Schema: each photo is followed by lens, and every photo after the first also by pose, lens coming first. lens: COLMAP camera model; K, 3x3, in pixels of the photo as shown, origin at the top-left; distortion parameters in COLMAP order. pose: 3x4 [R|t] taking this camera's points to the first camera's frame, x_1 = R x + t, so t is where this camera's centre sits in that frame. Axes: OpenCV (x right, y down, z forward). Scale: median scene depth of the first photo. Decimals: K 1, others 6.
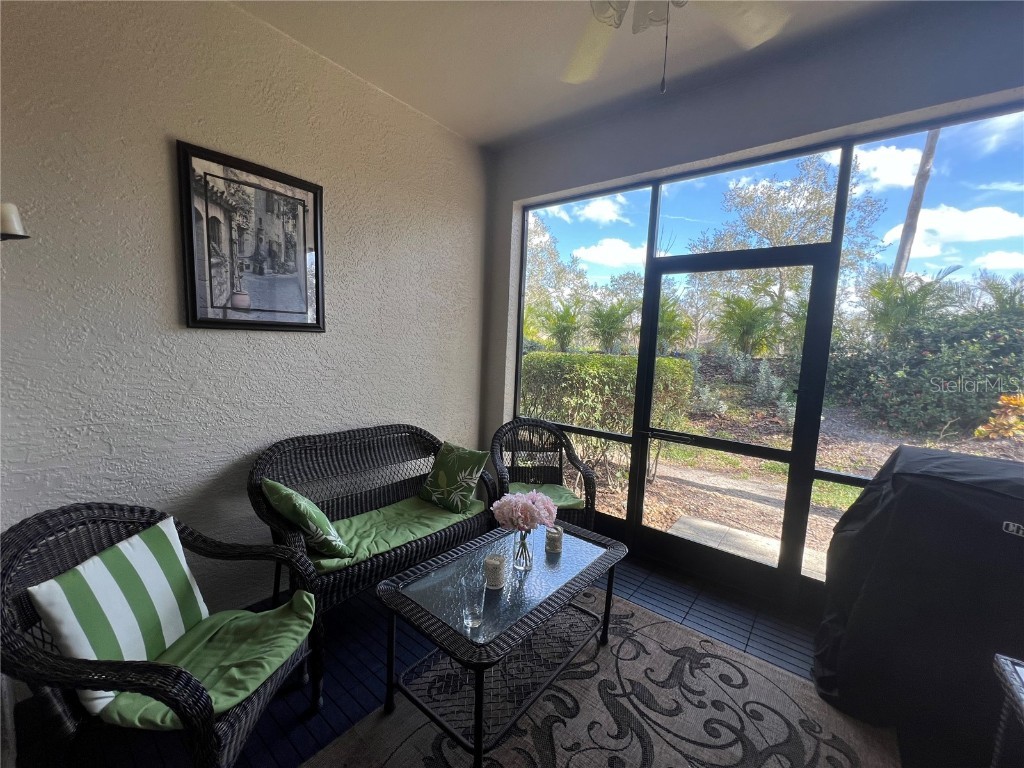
lens RADIAL K [[411.3, 0, 510.3], [0, 411.3, 390.2], [0, 0, 1]] dist [-0.001377, -0.000652]
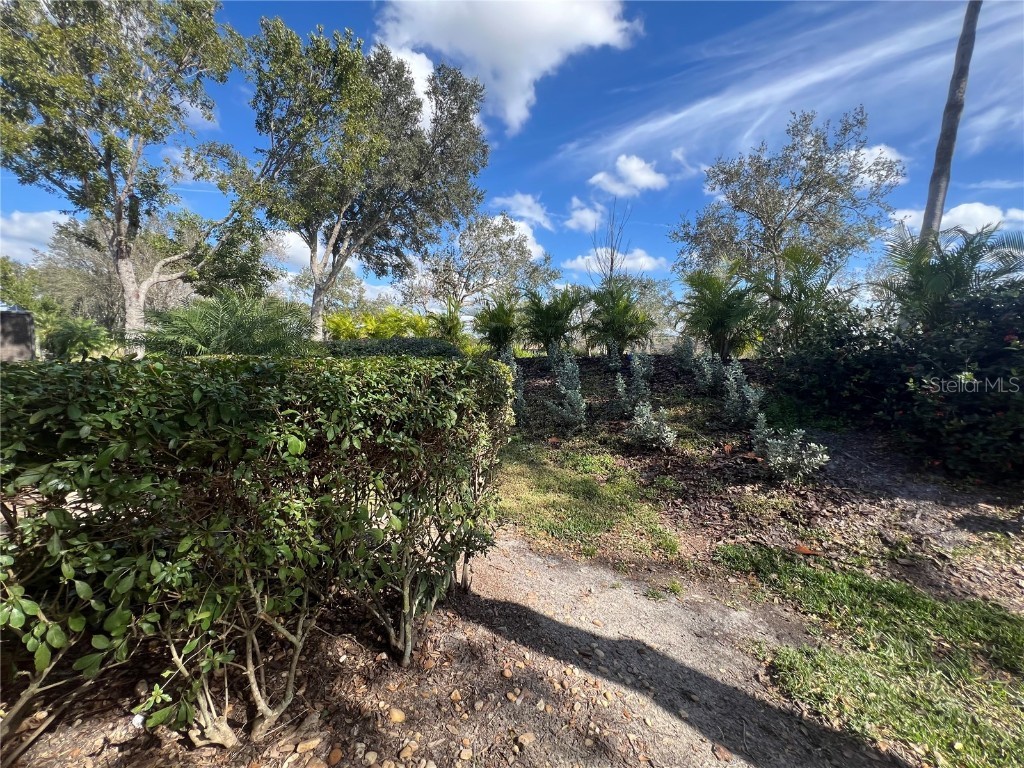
lens RADIAL K [[411.3, 0, 509.8], [0, 411.3, 385.1], [0, 0, 1]] dist [-0.001377, -0.000652]
pose [[0.999321, -0.027644, -0.024349, 0.289413], [0.026710, 0.998926, -0.037862, -0.019871], [0.025370, 0.037186, 0.998986, 0.356350]]
